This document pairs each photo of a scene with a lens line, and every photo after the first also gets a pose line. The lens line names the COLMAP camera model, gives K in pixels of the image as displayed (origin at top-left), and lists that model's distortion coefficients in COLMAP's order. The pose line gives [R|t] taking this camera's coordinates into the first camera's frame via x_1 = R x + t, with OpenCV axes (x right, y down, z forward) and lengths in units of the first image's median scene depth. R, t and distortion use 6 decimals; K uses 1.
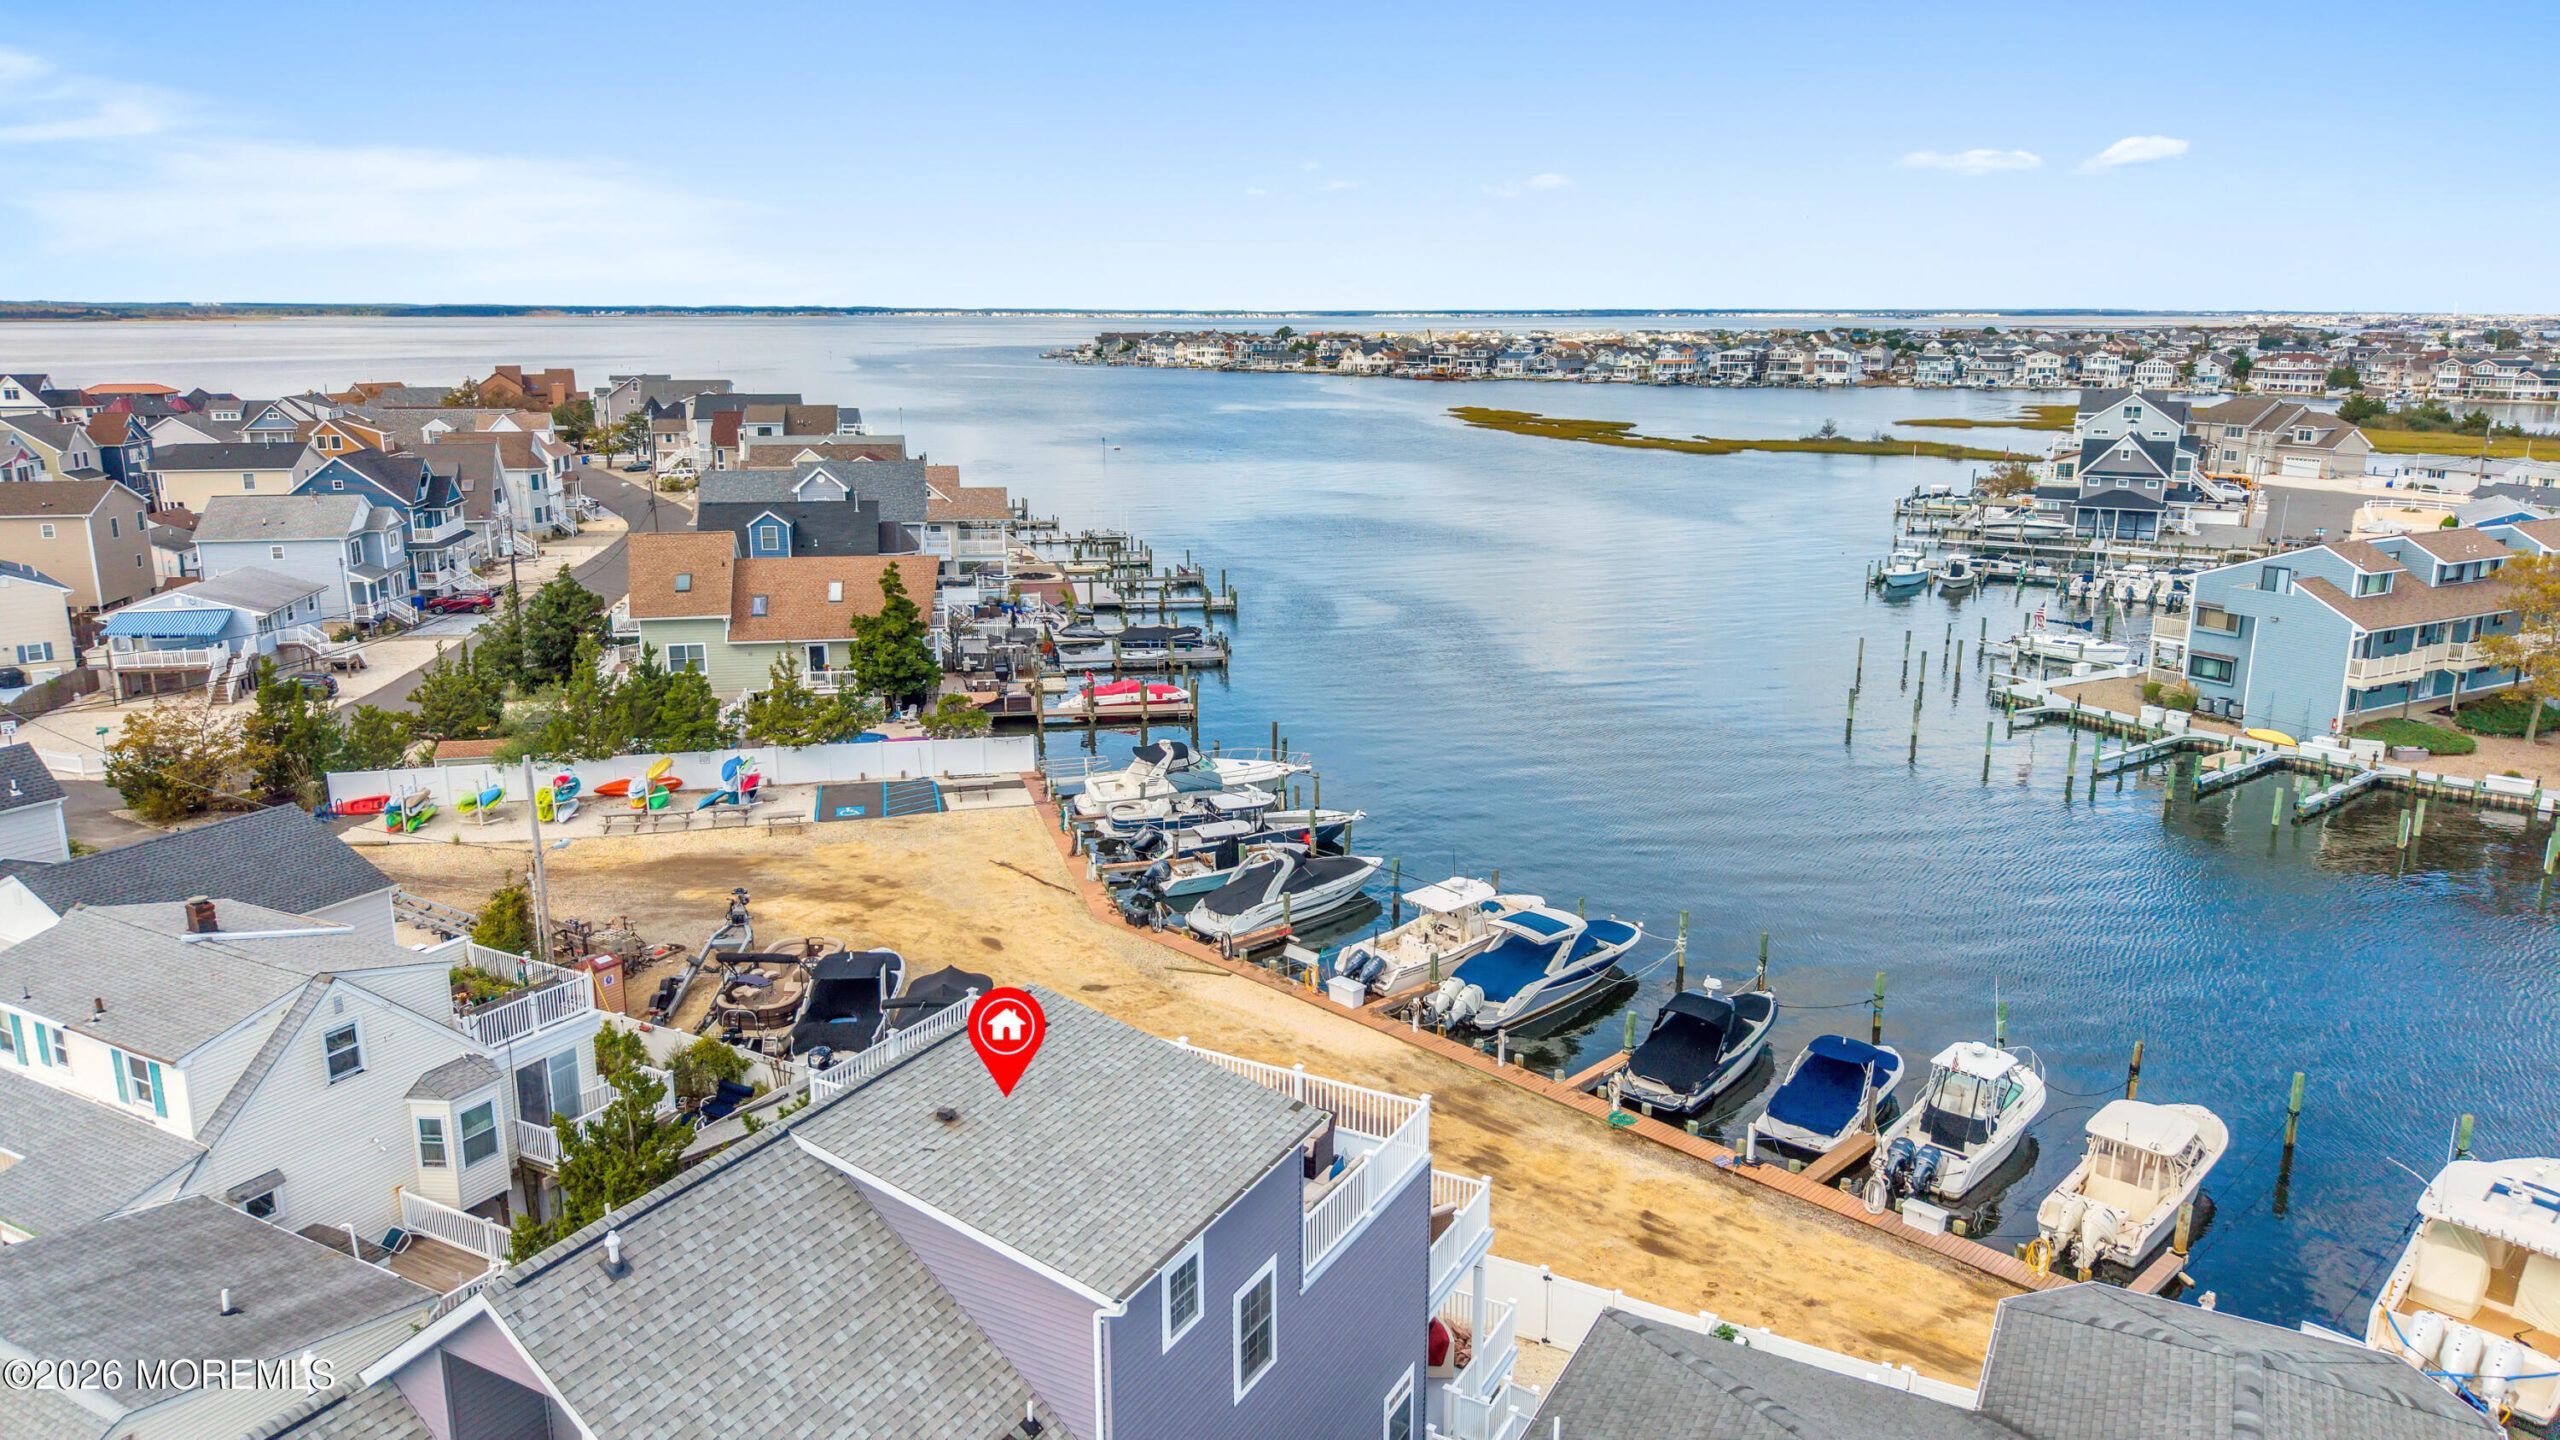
lens RADIAL K [[1701.7, 0, 1283.6], [0, 1701.7, 734.6], [0, 0, 1]] dist [0.037500, -0.045145]
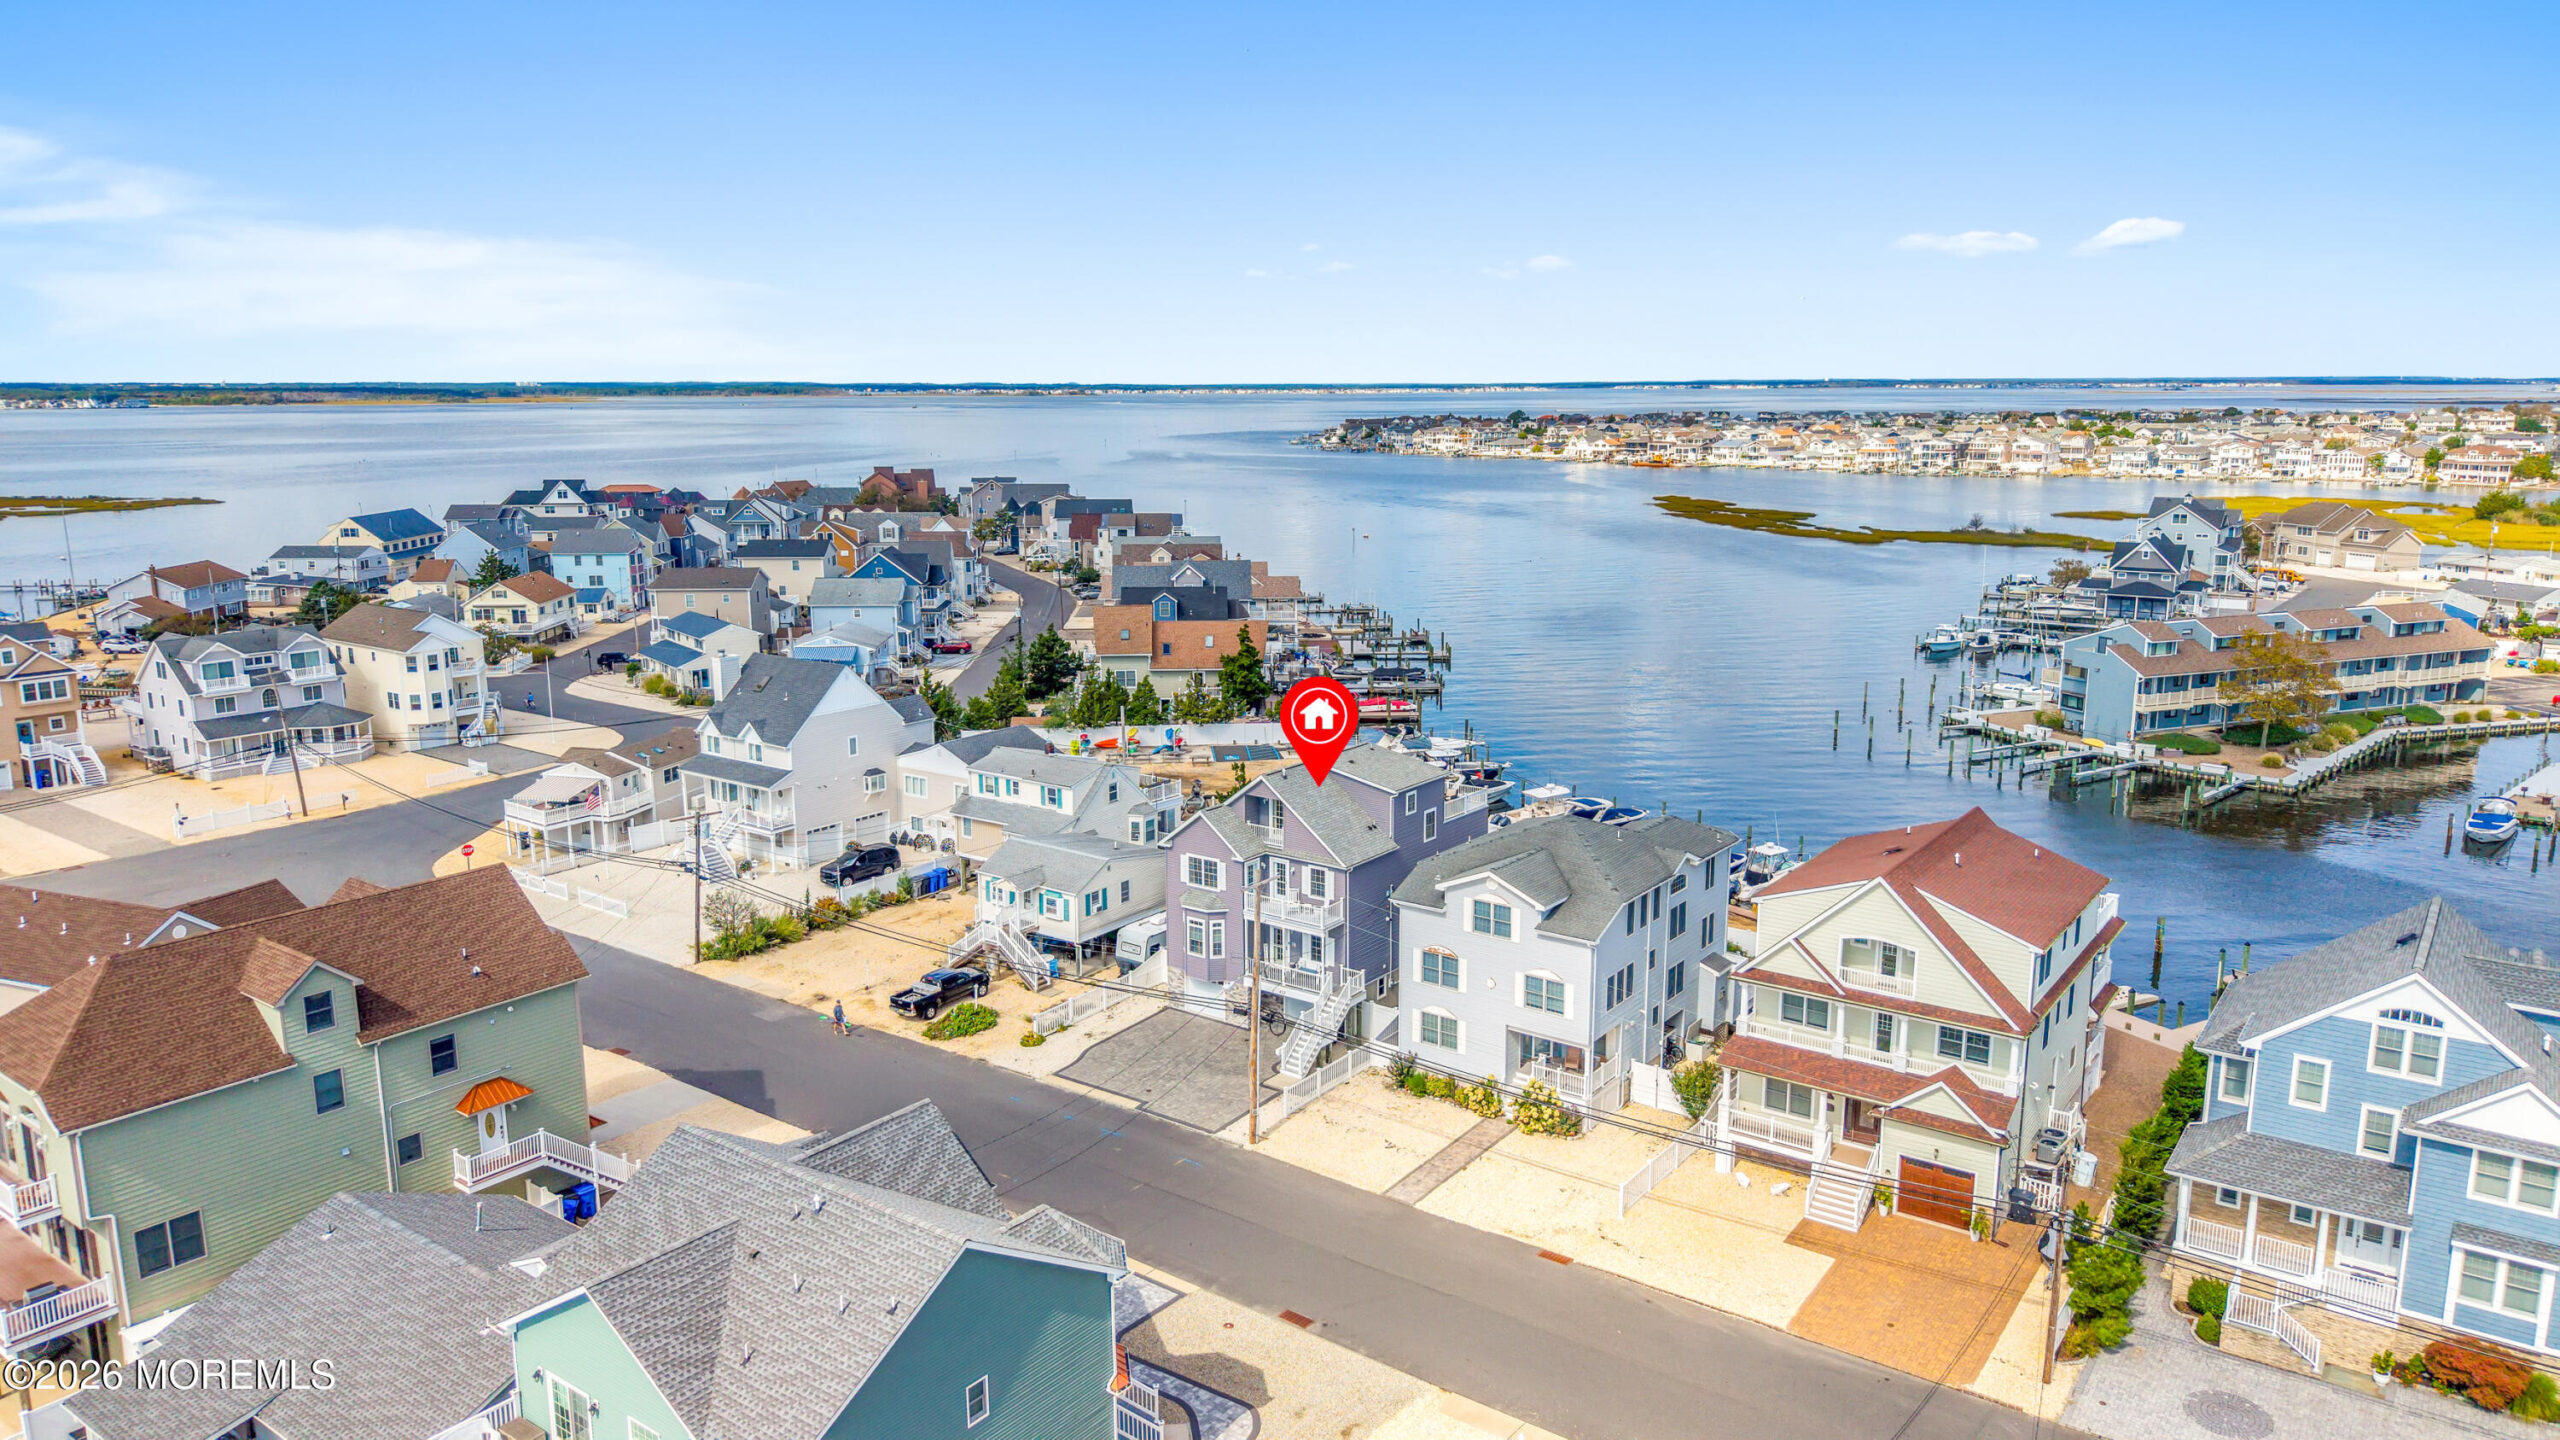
lens RADIAL K [[1701.7, 0, 1282.7], [0, 1701.7, 717.9], [0, 0, 1]] dist [0.037500, -0.045145]
pose [[0.990559, 0.020578, -0.135532, 0.025256], [-0.027306, 0.998476, -0.047965, 0.047029], [0.134338, 0.051213, 0.989611, -0.429357]]
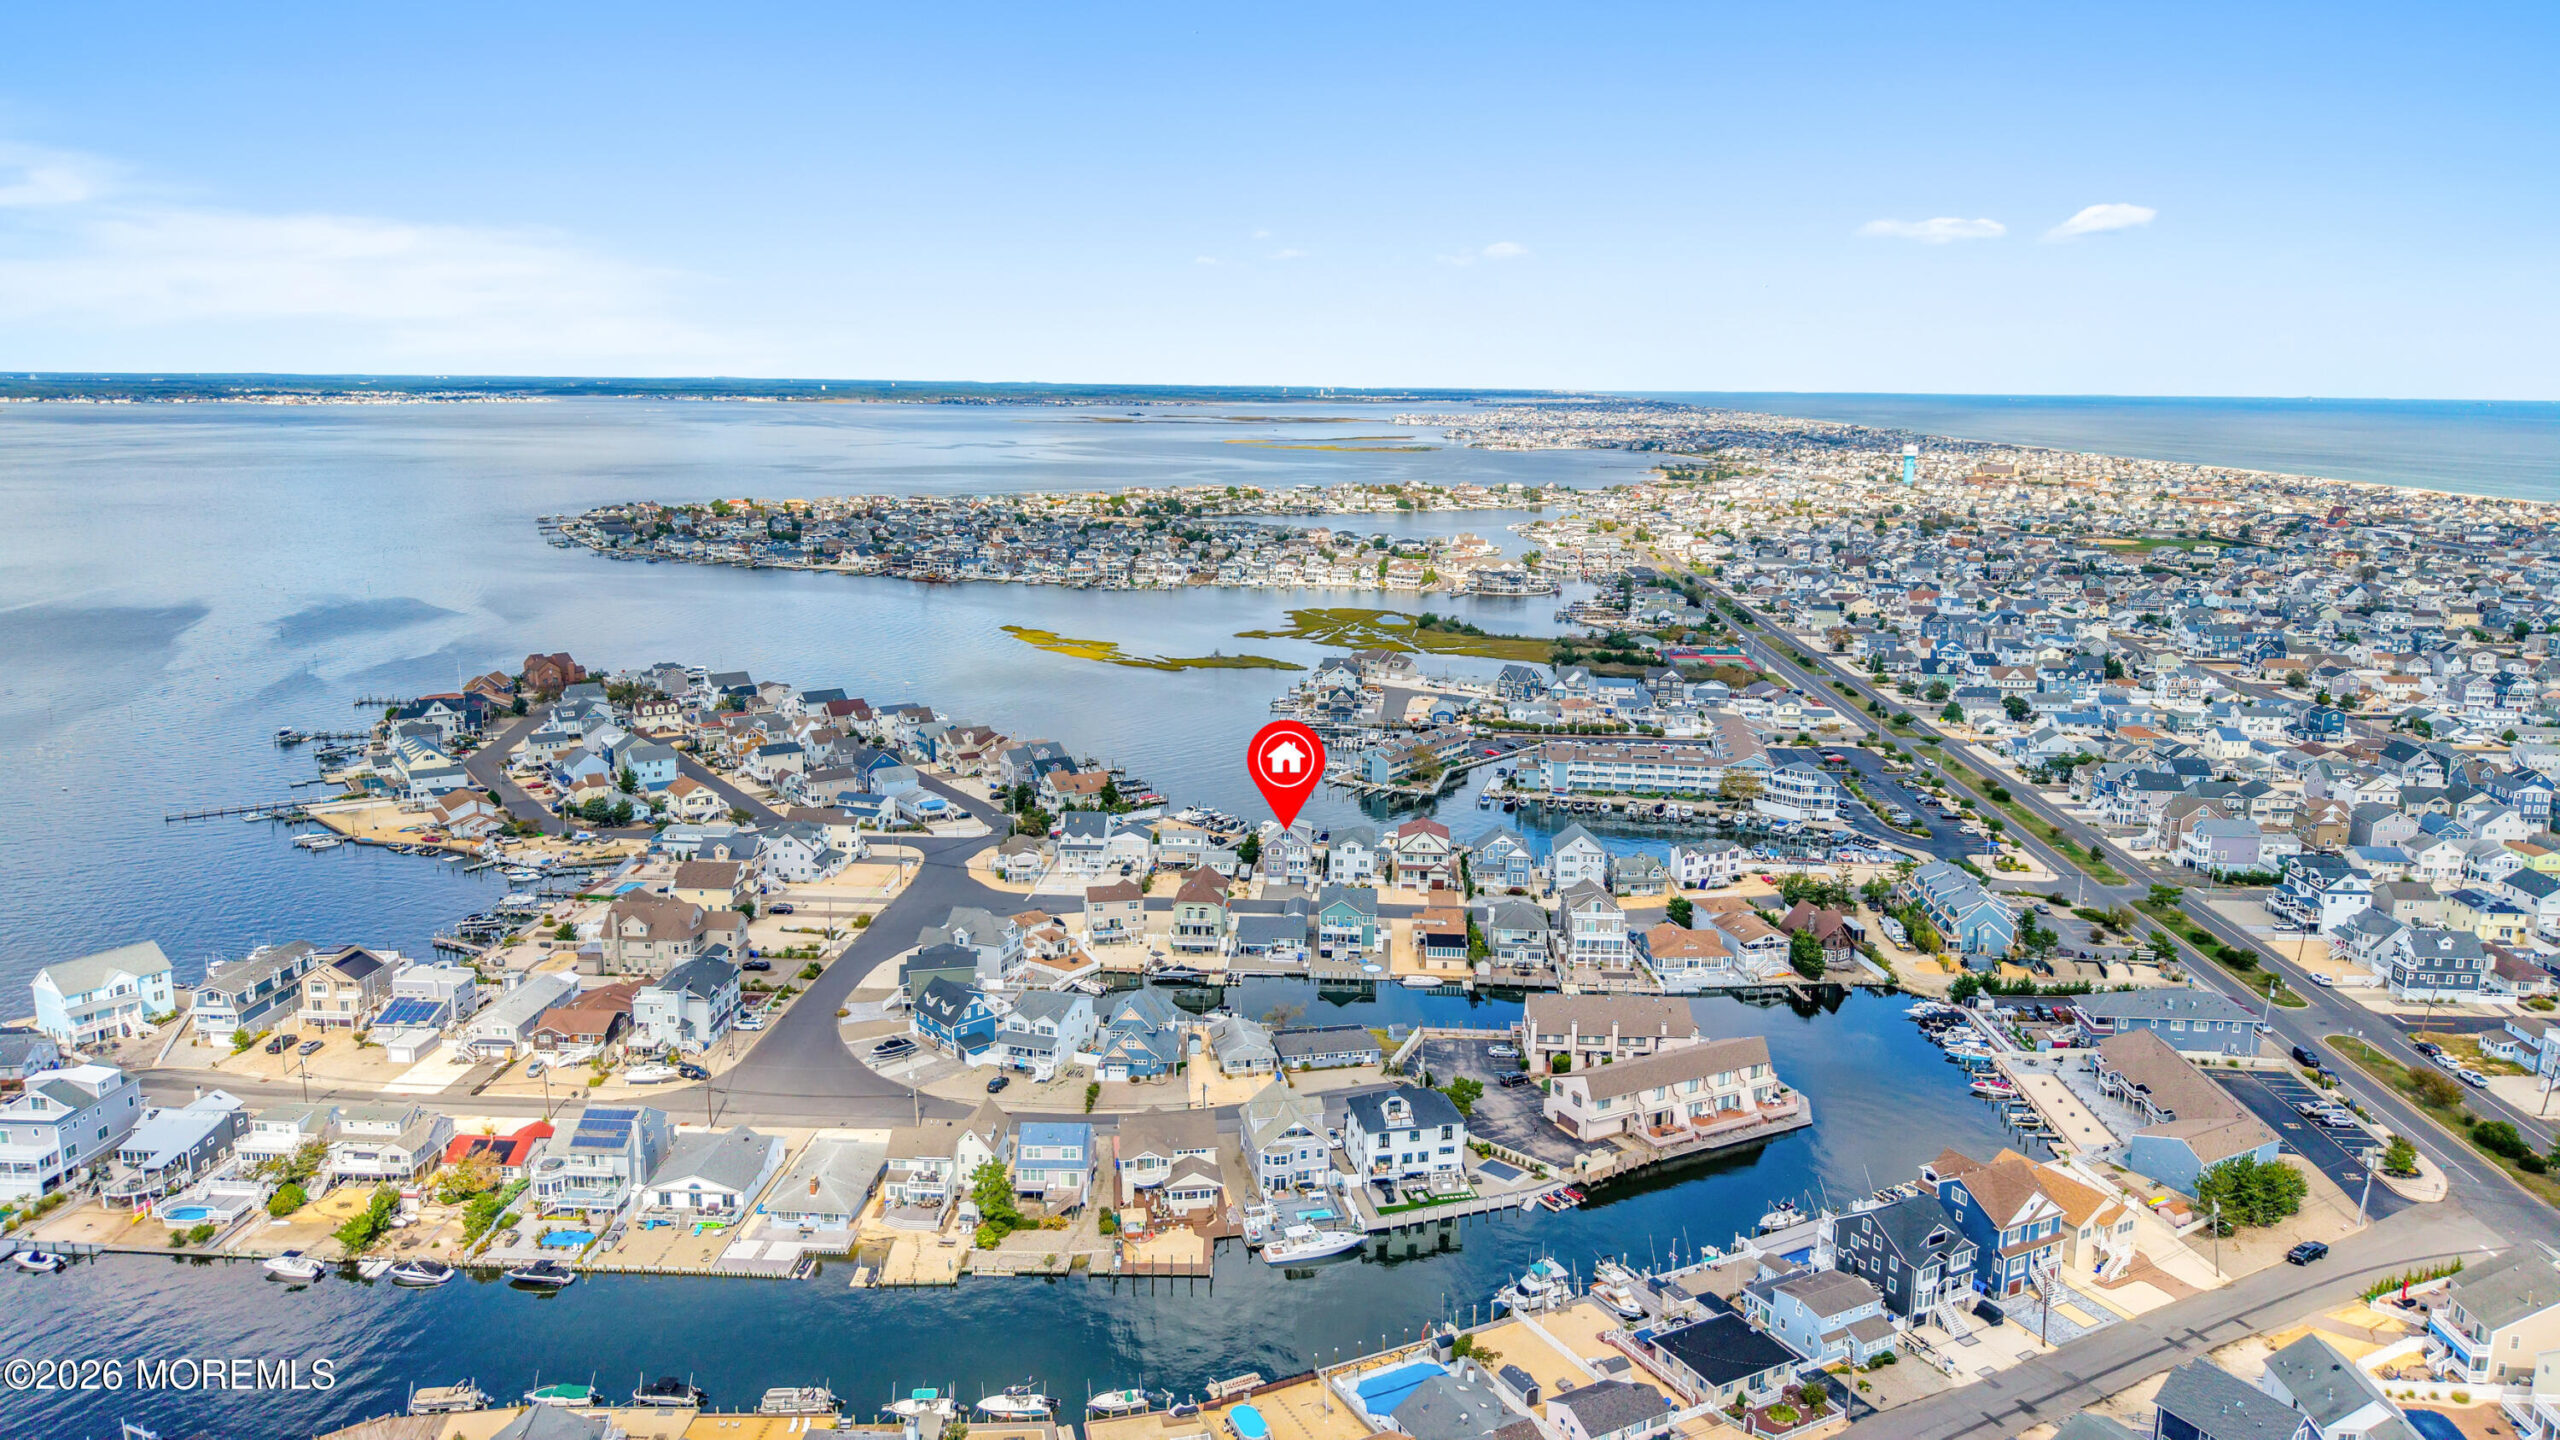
lens RADIAL K [[1701.7, 0, 1282.8], [0, 1701.7, 707.4], [0, 0, 1]] dist [0.037500, -0.045145]
pose [[0.907520, -0.070952, 0.413973, -1.084767], [0.092464, 0.995197, -0.032131, -0.057681], [-0.409705, 0.067438, 0.909722, -2.164179]]
